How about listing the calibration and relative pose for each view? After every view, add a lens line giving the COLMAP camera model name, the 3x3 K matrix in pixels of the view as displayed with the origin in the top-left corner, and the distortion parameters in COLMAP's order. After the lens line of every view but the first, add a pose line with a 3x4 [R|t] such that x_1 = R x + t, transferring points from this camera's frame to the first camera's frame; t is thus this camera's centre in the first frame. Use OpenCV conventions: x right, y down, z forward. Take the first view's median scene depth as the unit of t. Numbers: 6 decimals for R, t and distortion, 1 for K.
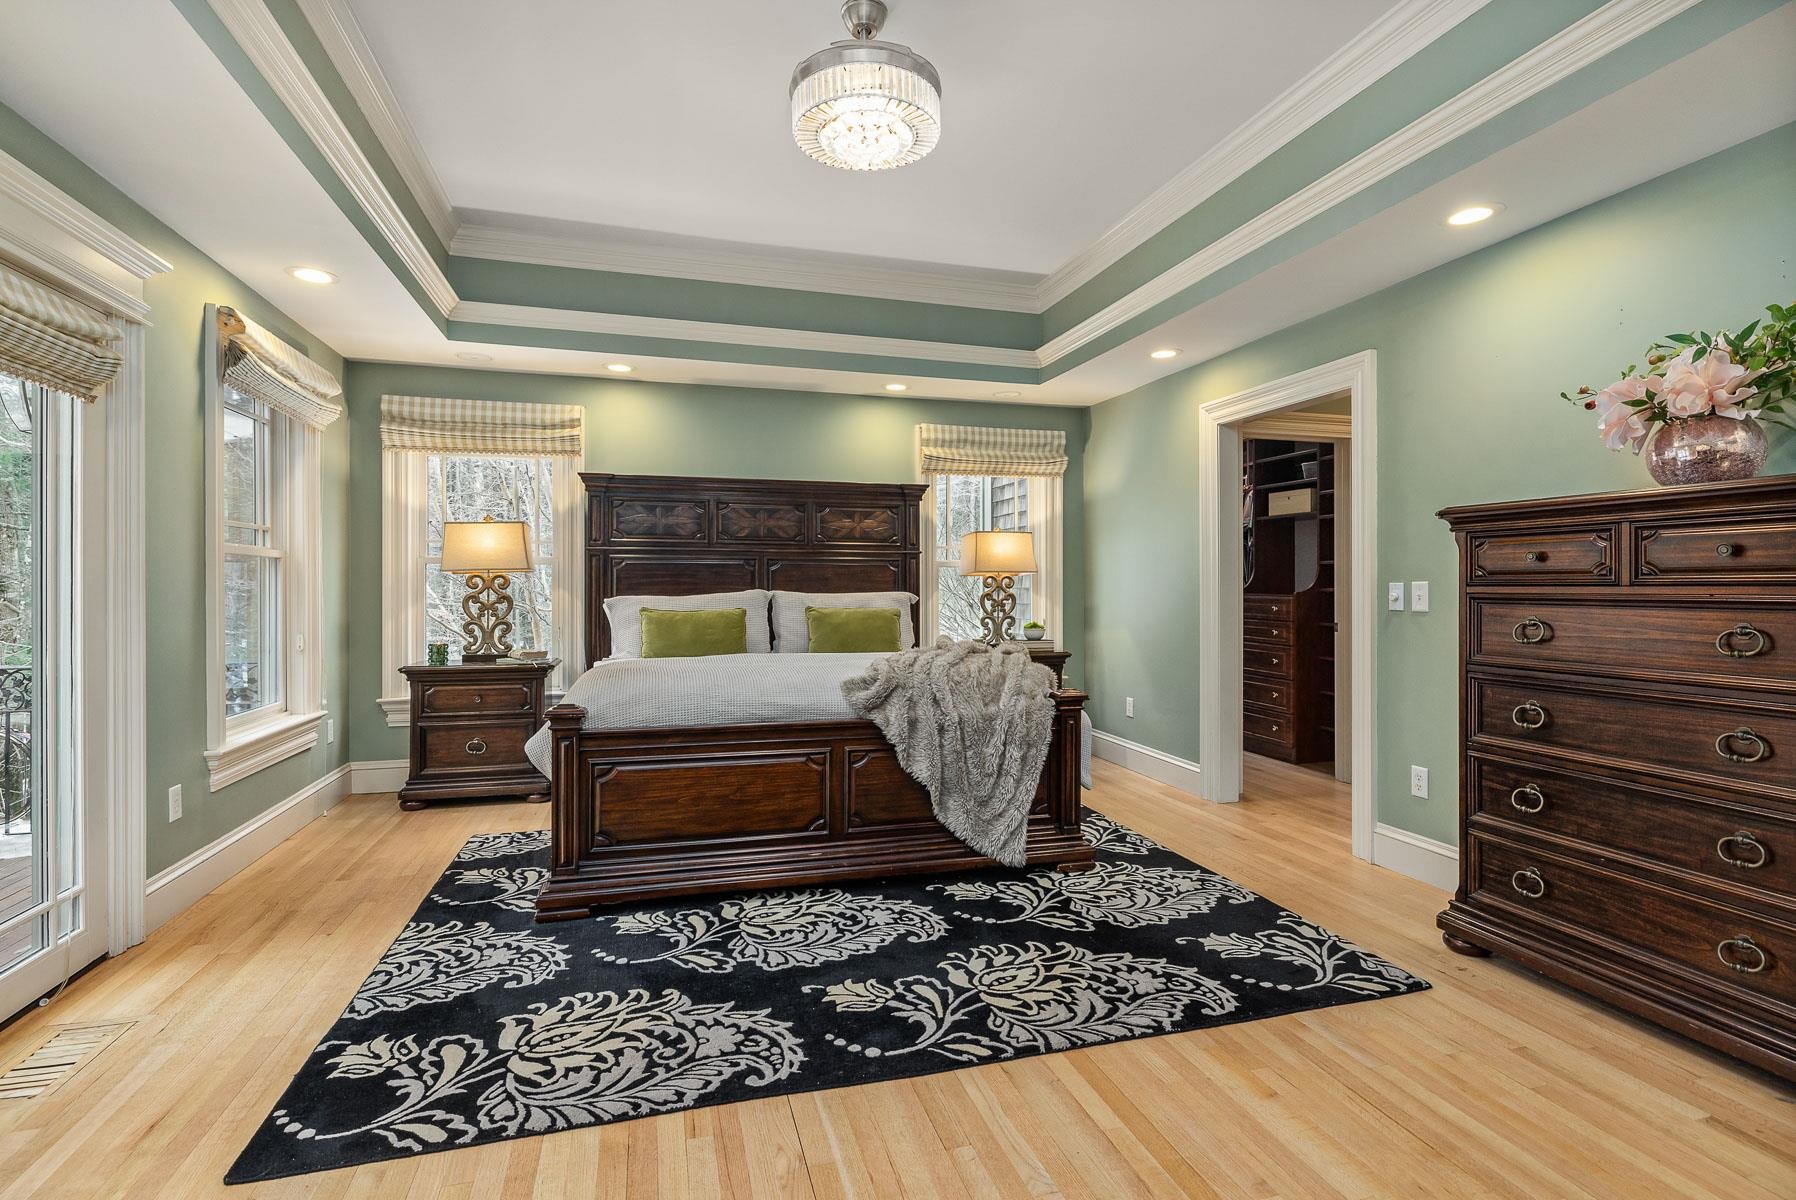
lens RADIAL K [[862.9, 0, 899.1], [0, 862.9, 589.6], [0, 0, 1]] dist [-0.009916, 0.001764]
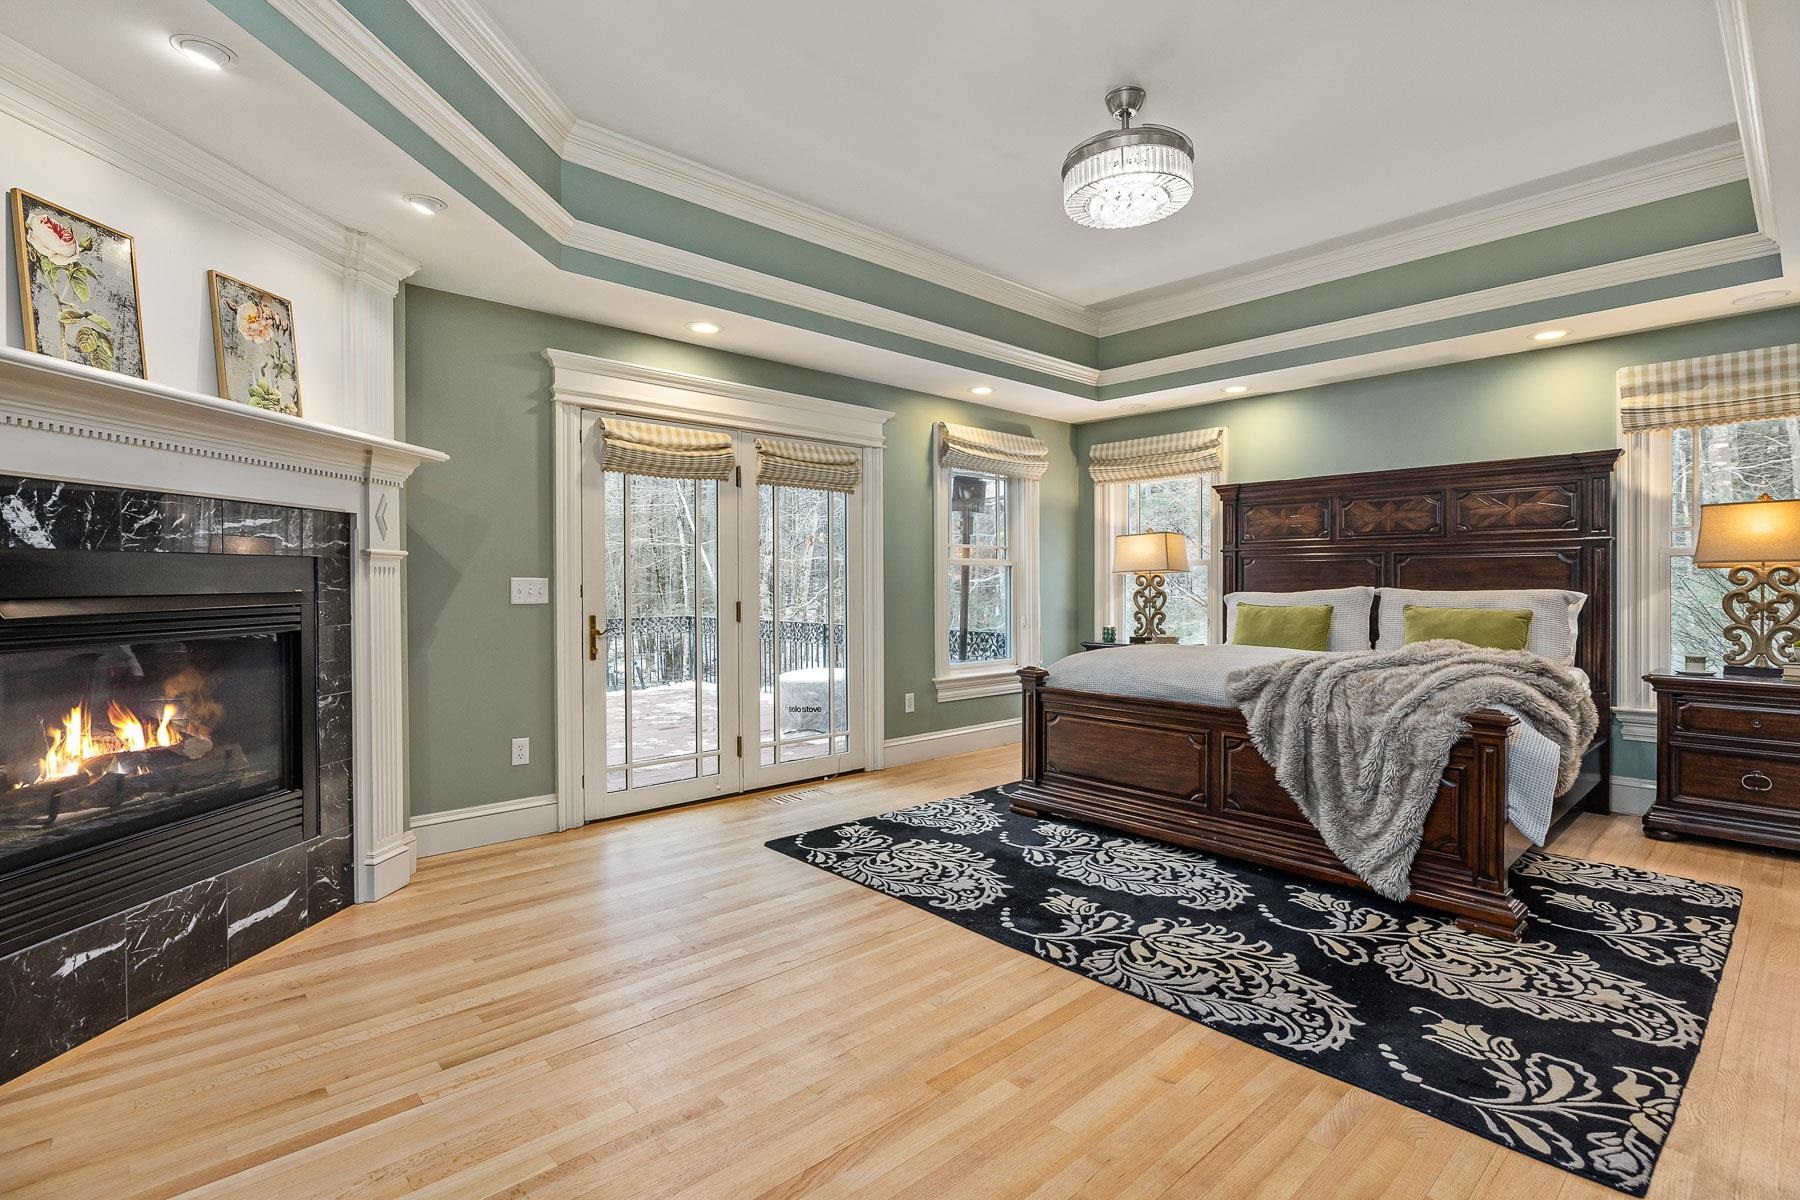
lens RADIAL K [[864.8, 0, 897.7], [0, 864.8, 598.0], [0, 0, 1]] dist [-0.009916, 0.001764]
pose [[0.433007, 0.013302, -0.901293, 0.799609], [0.000499, 0.999887, 0.014997, -0.002914], [0.901391, -0.006943, 0.432951, 0.176067]]
